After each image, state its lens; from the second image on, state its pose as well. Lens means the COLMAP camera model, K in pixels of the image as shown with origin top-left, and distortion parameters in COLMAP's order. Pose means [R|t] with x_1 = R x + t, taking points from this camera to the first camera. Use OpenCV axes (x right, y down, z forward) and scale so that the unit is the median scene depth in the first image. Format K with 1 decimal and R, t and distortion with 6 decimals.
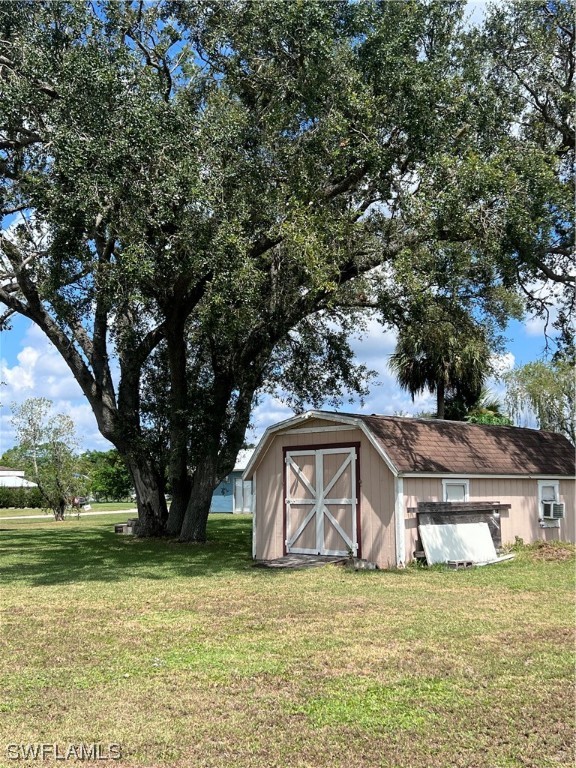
lens RADIAL K [[876.3, 0, 291.6], [0, 876.3, 388.4], [0, 0, 1]] dist [0.069043, 0.000000]
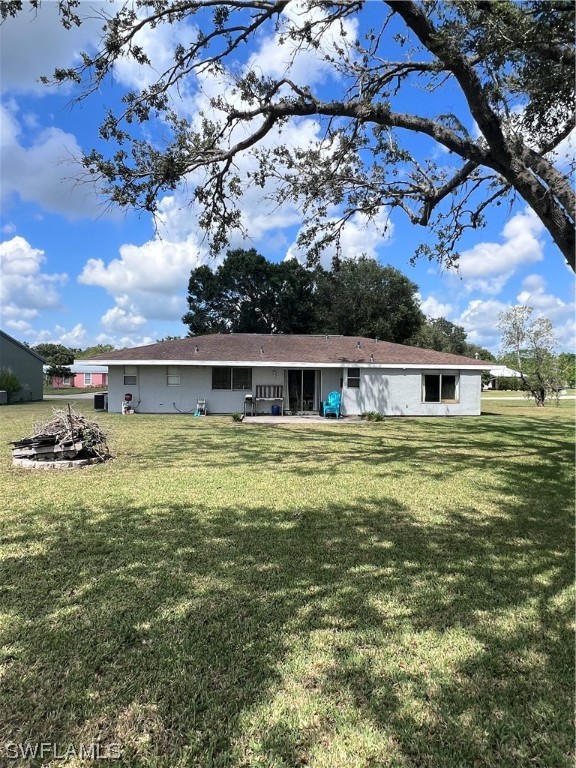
lens RADIAL K [[489.8, 0, 287.9], [0, 489.8, 387.7], [0, 0, 1]] dist [0.009764, -0.005449]
pose [[0.740334, 0.033136, -0.671422, -0.150123], [0.059209, 0.991689, 0.114228, 0.058506], [0.669626, -0.124321, 0.732219, 0.611133]]
